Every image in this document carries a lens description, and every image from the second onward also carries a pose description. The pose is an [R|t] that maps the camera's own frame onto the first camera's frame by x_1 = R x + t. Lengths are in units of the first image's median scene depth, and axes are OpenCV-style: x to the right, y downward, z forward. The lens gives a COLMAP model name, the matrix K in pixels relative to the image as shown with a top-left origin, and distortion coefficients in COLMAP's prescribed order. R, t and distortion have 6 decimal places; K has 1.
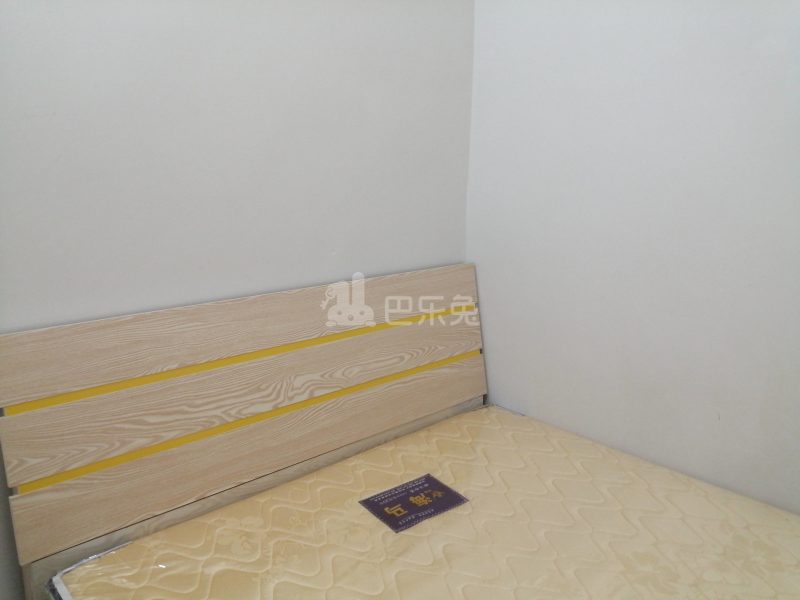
lens RADIAL K [[641.6, 0, 397.7], [0, 641.6, 297.6], [0, 0, 1]] dist [0.047533, -0.054699]
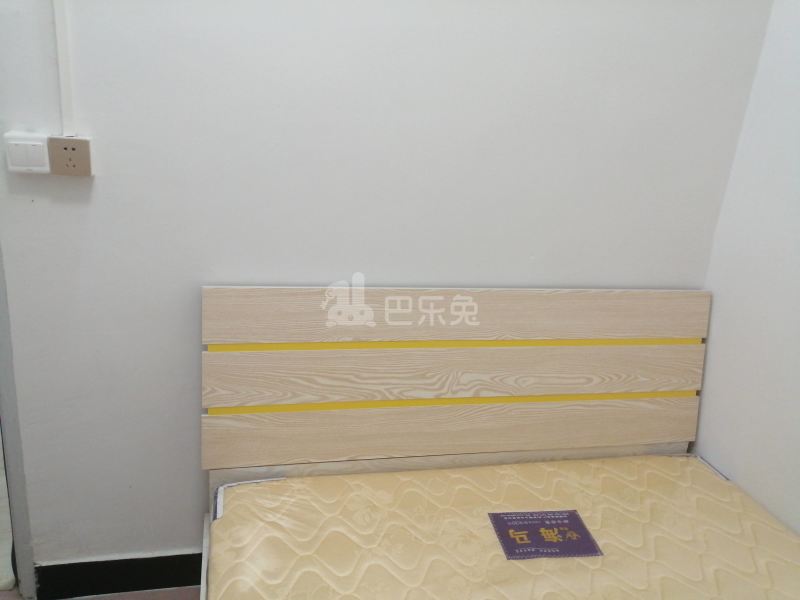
lens RADIAL K [[641.6, 0, 394.9], [0, 641.6, 296.6], [0, 0, 1]] dist [0.047533, -0.054699]
pose [[0.874420, 0.209049, -0.437822, 0.179496], [-0.178428, 0.977730, 0.110483, -0.095261], [0.451168, -0.018489, 0.892248, 0.051352]]
